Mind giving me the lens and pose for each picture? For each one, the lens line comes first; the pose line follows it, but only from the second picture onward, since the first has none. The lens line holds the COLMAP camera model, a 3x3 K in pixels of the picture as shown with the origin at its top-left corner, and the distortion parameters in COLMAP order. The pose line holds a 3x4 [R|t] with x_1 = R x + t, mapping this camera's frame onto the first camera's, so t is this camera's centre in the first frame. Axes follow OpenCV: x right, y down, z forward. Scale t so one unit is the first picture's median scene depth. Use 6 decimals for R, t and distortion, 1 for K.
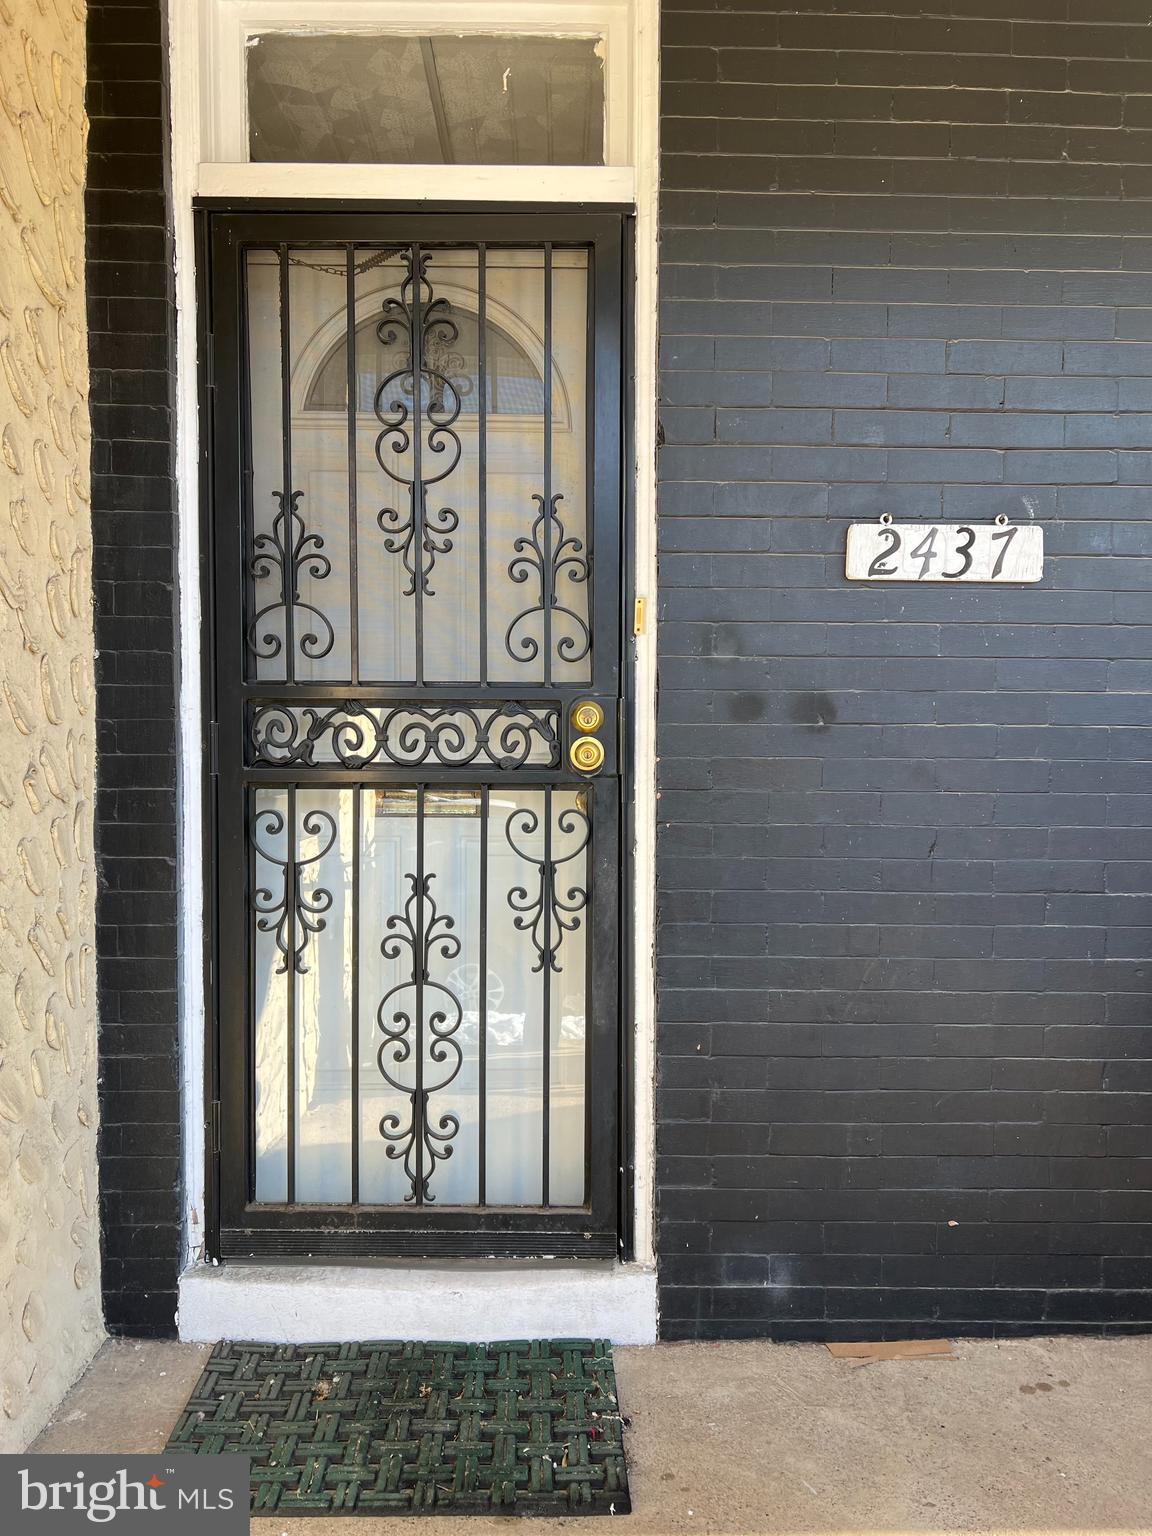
lens RADIAL K [[1144.5, 0, 571.2], [0, 1144.5, 771.5], [0, 0, 1]] dist [0.062241, -0.064265]
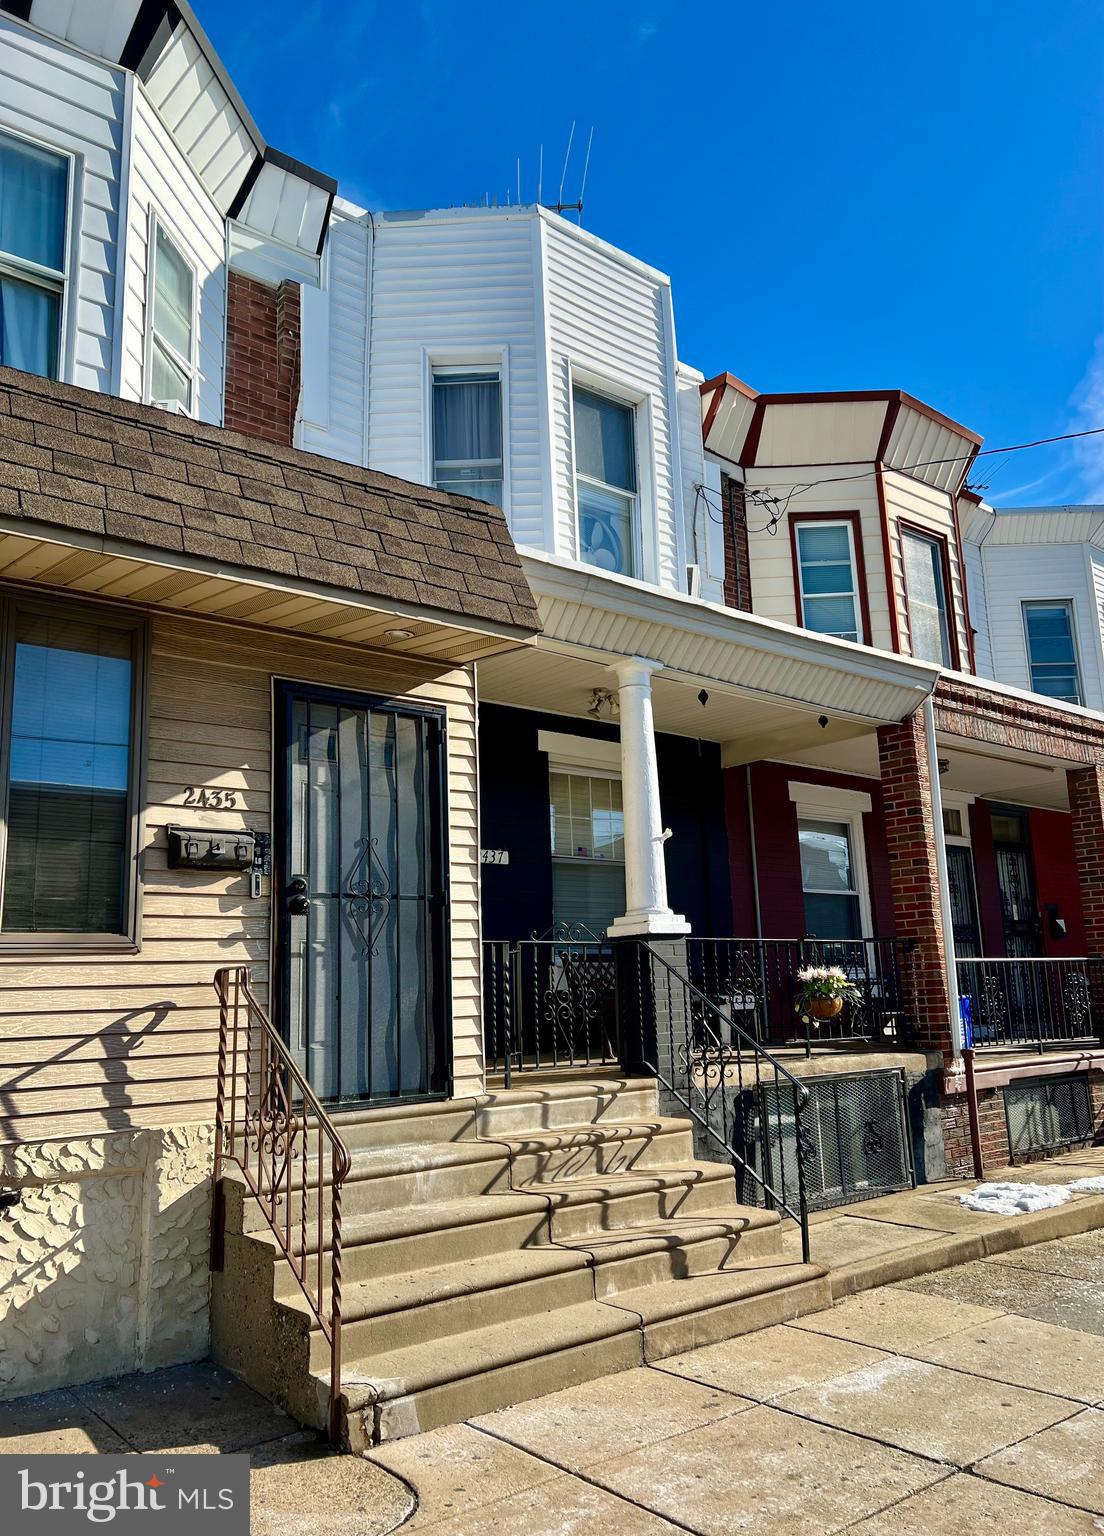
lens RADIAL K [[1146.7, 0, 566.4], [0, 1146.7, 771.6], [0, 0, 1]] dist [0.049880, -0.042338]
pose [[0.783902, 0.089438, 0.614409, -1.938592], [0.064460, 0.972499, -0.223808, 0.434196], [-0.617529, 0.215048, 0.756579, -2.259908]]
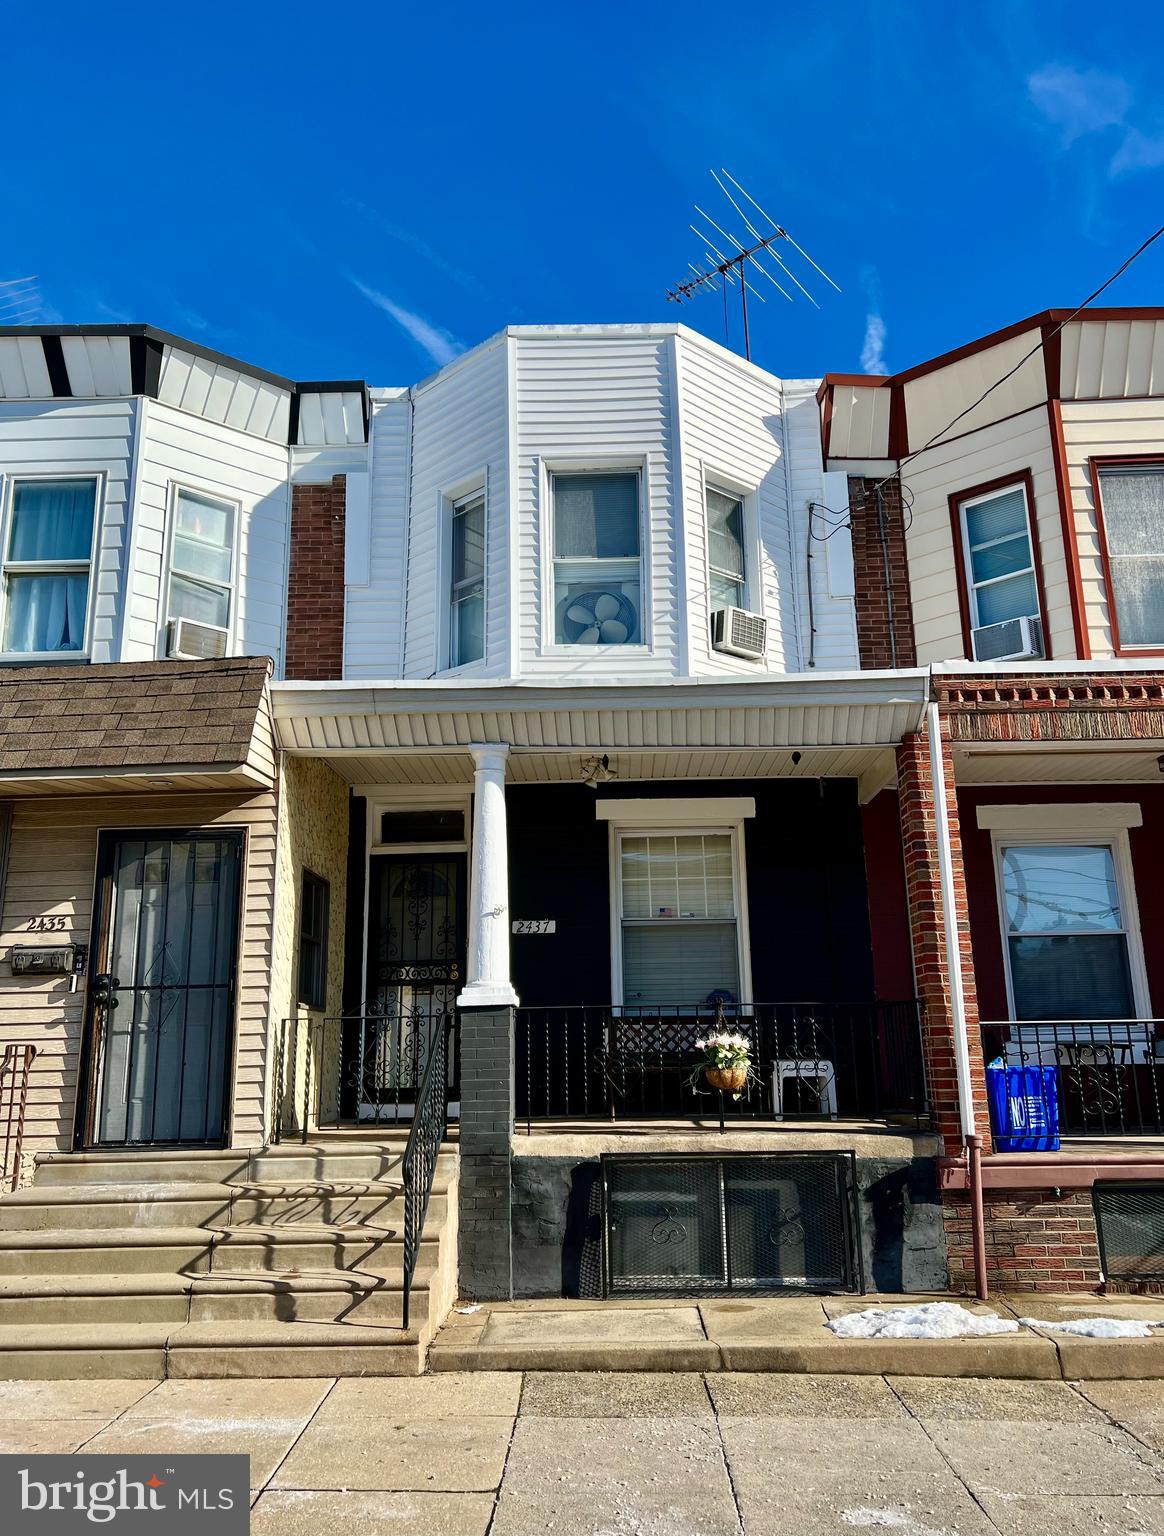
lens RADIAL K [[1157.4, 0, 592.3], [0, 1157.4, 785.4], [0, 0, 1]] dist [0.055853, -0.054414]
pose [[0.998232, -0.034432, -0.048452, 0.762656], [0.020181, 0.963041, -0.268599, 0.474849], [0.055909, 0.267147, 0.962033, -3.343447]]
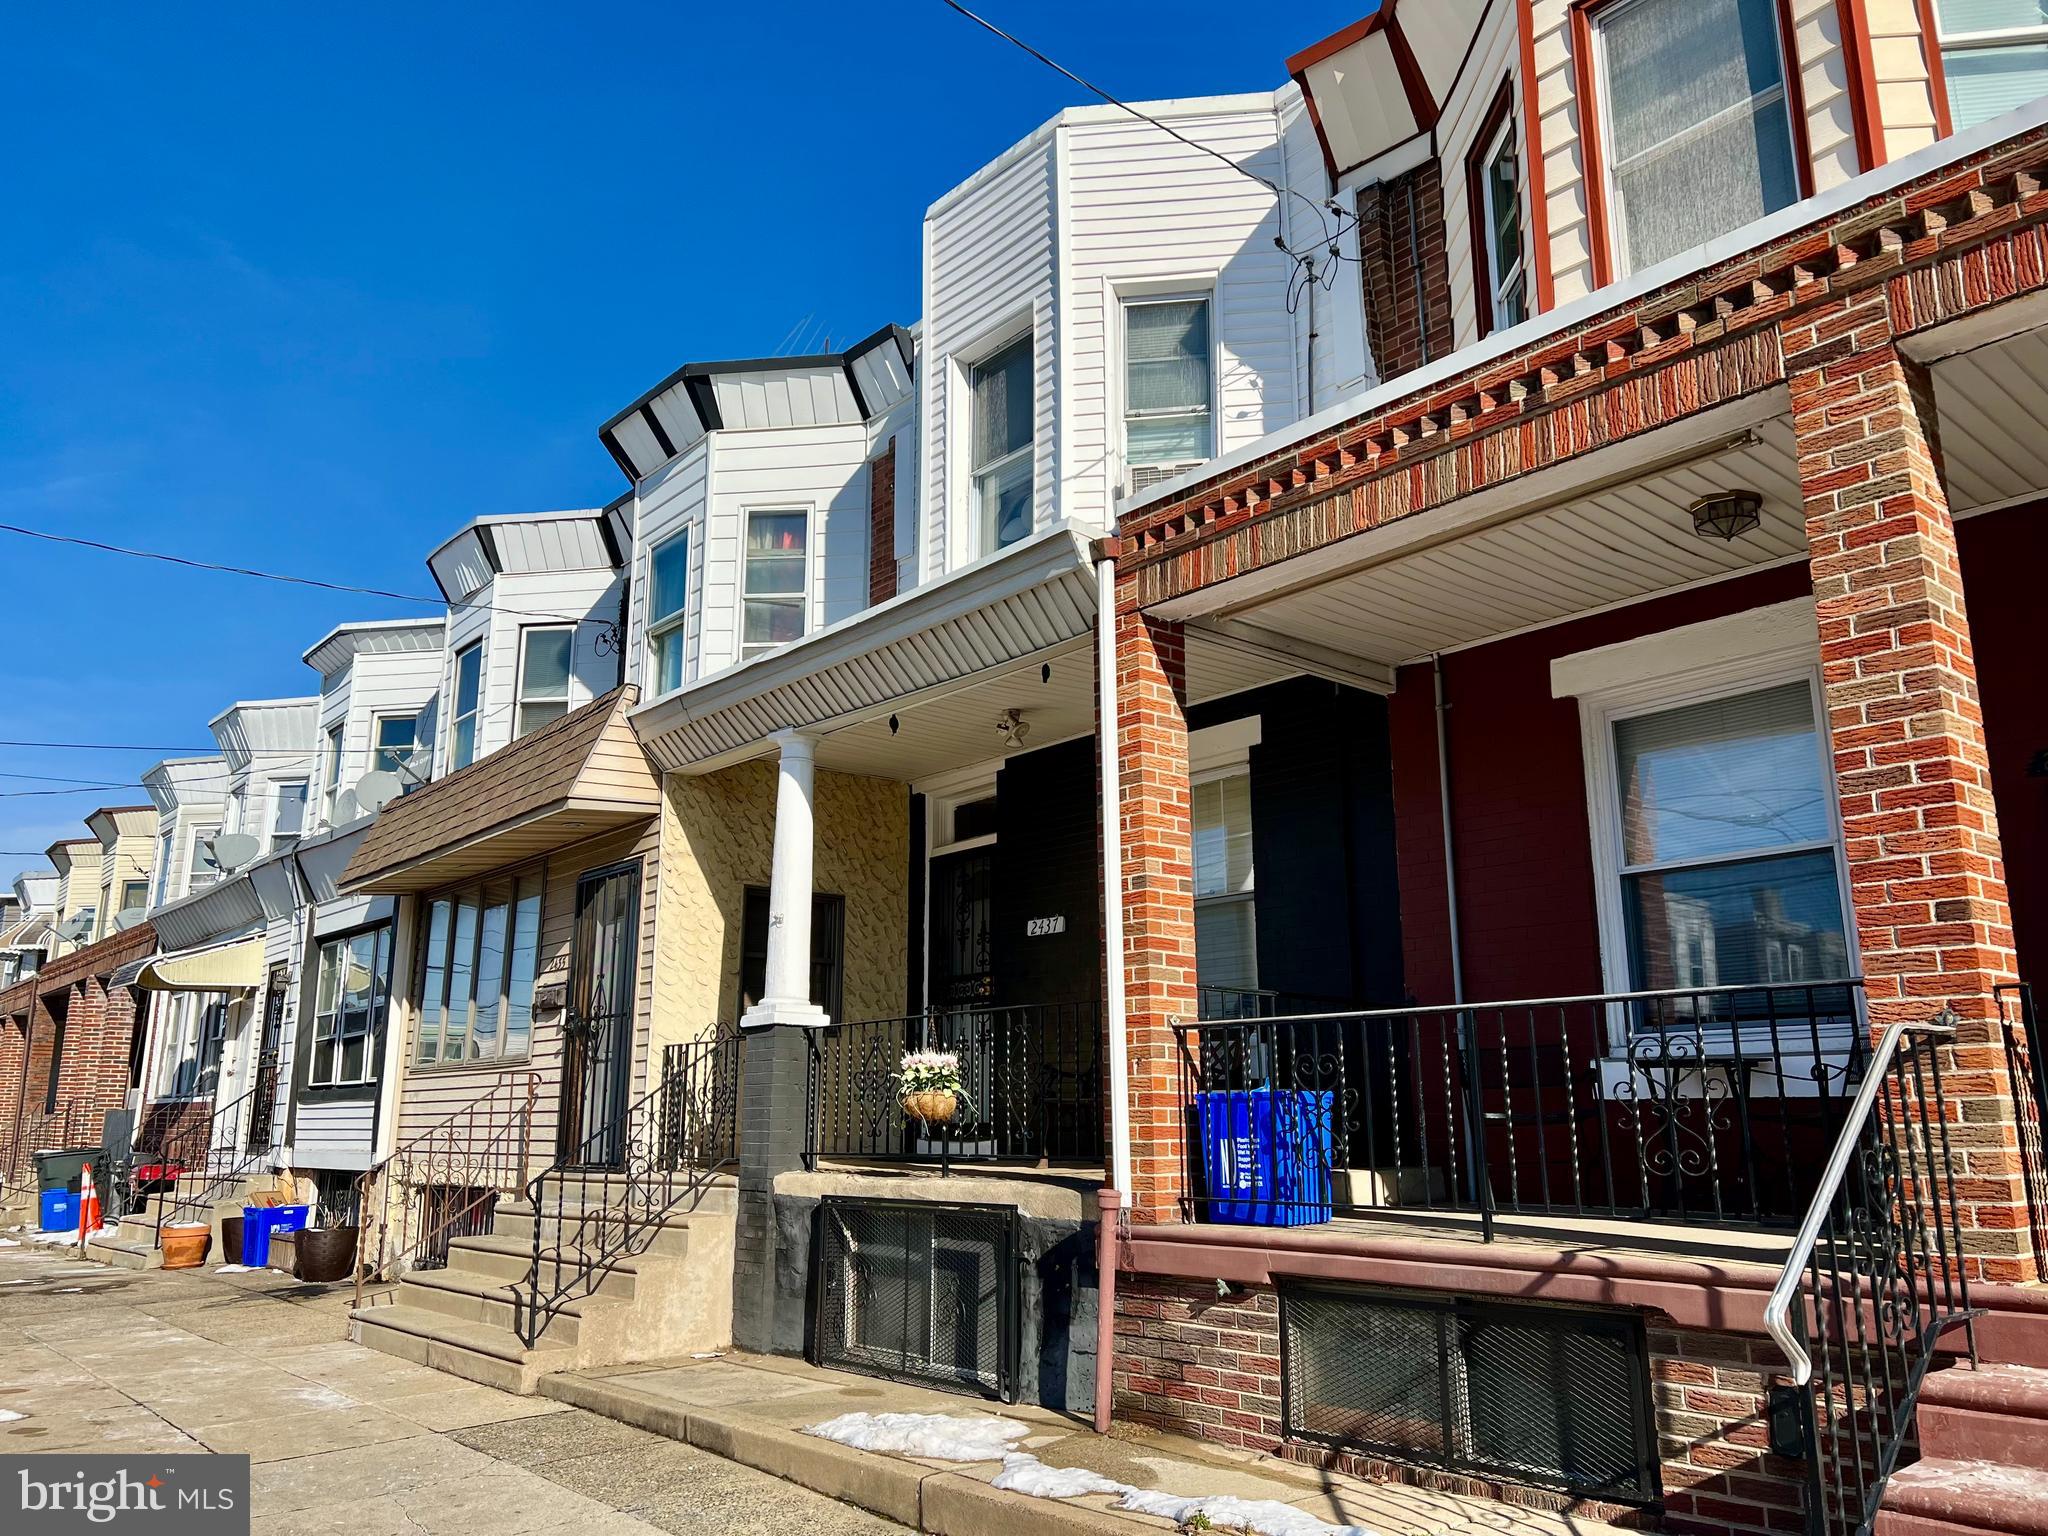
lens RADIAL K [[1526.0, 0, 1022.5], [0, 1526.0, 776.1], [0, 0, 1]] dist [0.062241, -0.064265]
pose [[0.624771, -0.181035, -0.759531, 3.826782], [-0.028389, 0.966840, -0.253800, 0.542297], [0.780291, 0.180130, 0.598915, -1.905714]]
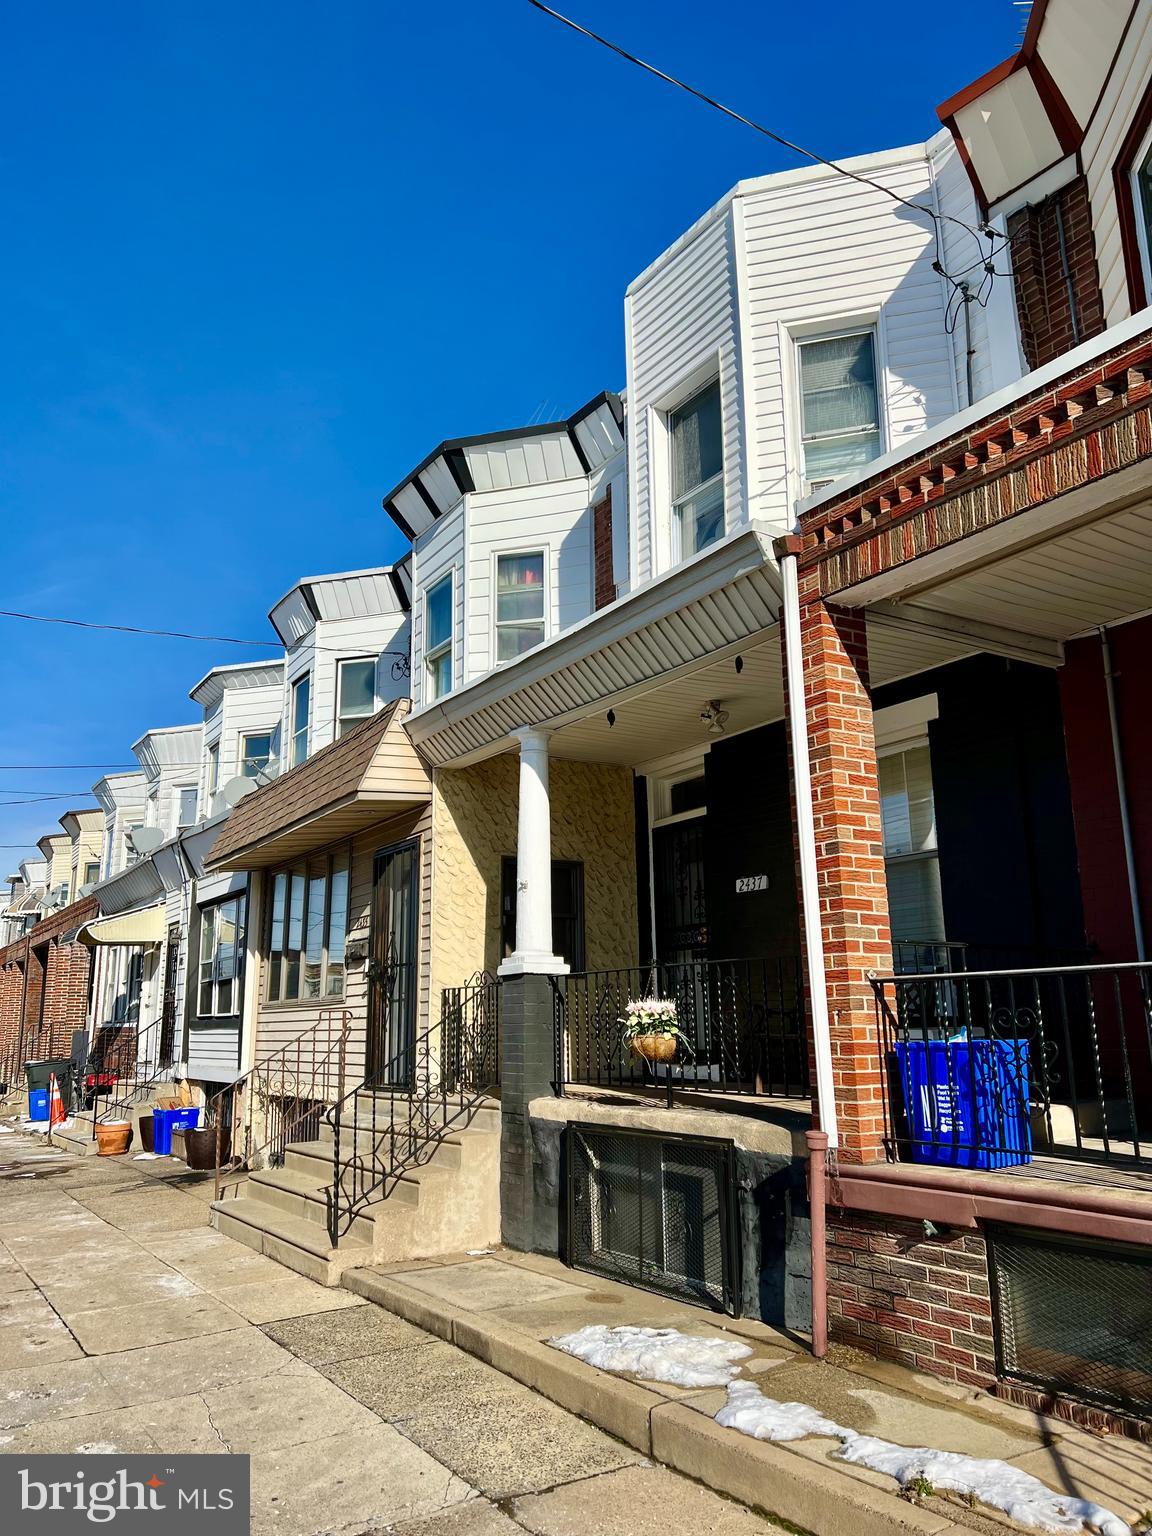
lens RADIAL K [[1144.5, 0, 570.5], [0, 1144.5, 776.6], [0, 0, 1]] dist [0.062241, -0.064265]
pose [[0.499893, -0.196631, -0.843471, 3.484517], [-0.021505, 0.970768, -0.239052, 0.429771], [0.865820, 0.137639, 0.481052, -1.586282]]
